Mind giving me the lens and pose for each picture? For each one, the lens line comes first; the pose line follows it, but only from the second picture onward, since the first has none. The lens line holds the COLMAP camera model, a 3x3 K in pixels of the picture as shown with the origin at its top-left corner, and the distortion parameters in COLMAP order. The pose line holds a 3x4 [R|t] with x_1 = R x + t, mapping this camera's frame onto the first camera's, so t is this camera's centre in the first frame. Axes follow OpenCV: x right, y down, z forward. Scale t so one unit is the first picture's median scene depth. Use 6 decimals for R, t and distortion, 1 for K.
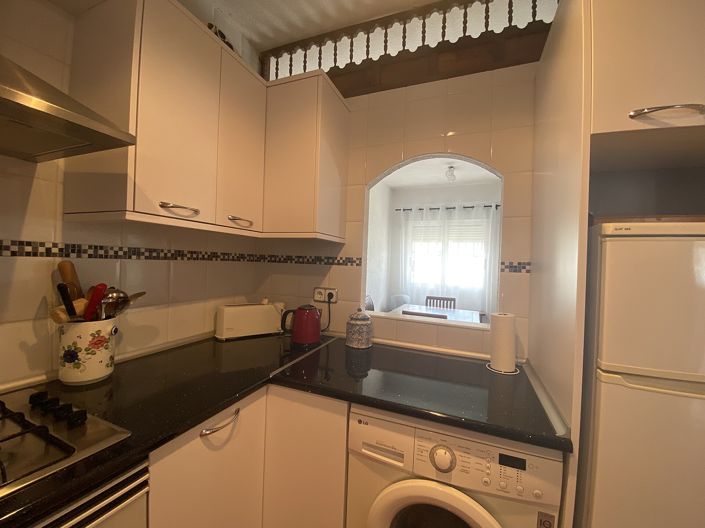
lens RADIAL K [[287.8, 0, 355.9], [0, 287.8, 265.7], [0, 0, 1]] dist [0.007621, -0.011817]
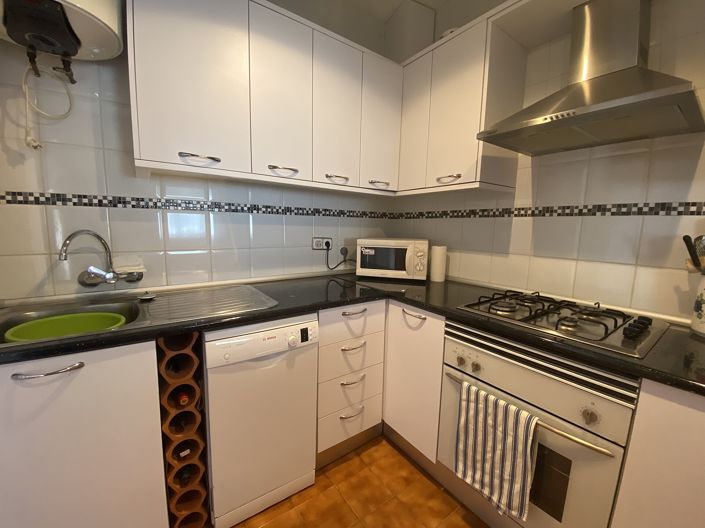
lens RADIAL K [[287.8, 0, 349.4], [0, 287.8, 262.2], [0, 0, 1]] dist [0.007621, -0.011817]
pose [[-0.540187, 0.058642, -0.839499, 0.583420], [-0.046165, 0.994002, 0.099140, 0.104996], [0.840278, 0.092310, -0.534240, 0.431865]]
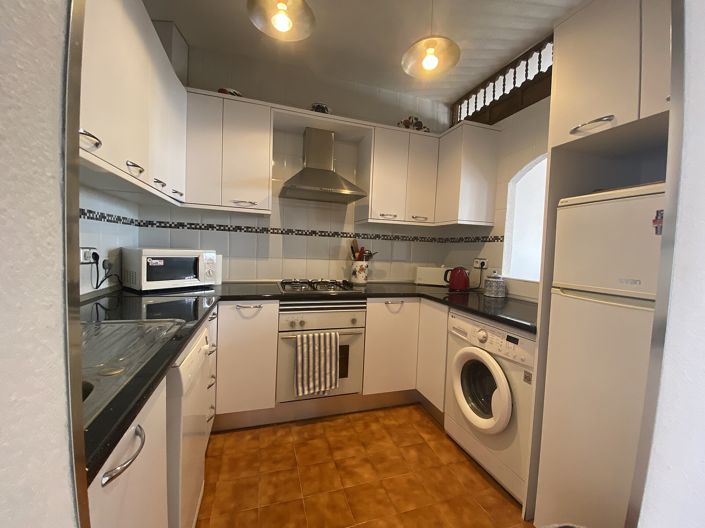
lens RADIAL K [[287.8, 0, 357.3], [0, 287.8, 264.0], [0, 0, 1]] dist [0.007621, -0.011817]
pose [[0.654820, 0.024208, -0.755397, 1.088947], [-0.020161, 0.999691, 0.014559, 0.181068], [0.755516, 0.005696, 0.655106, -0.778074]]
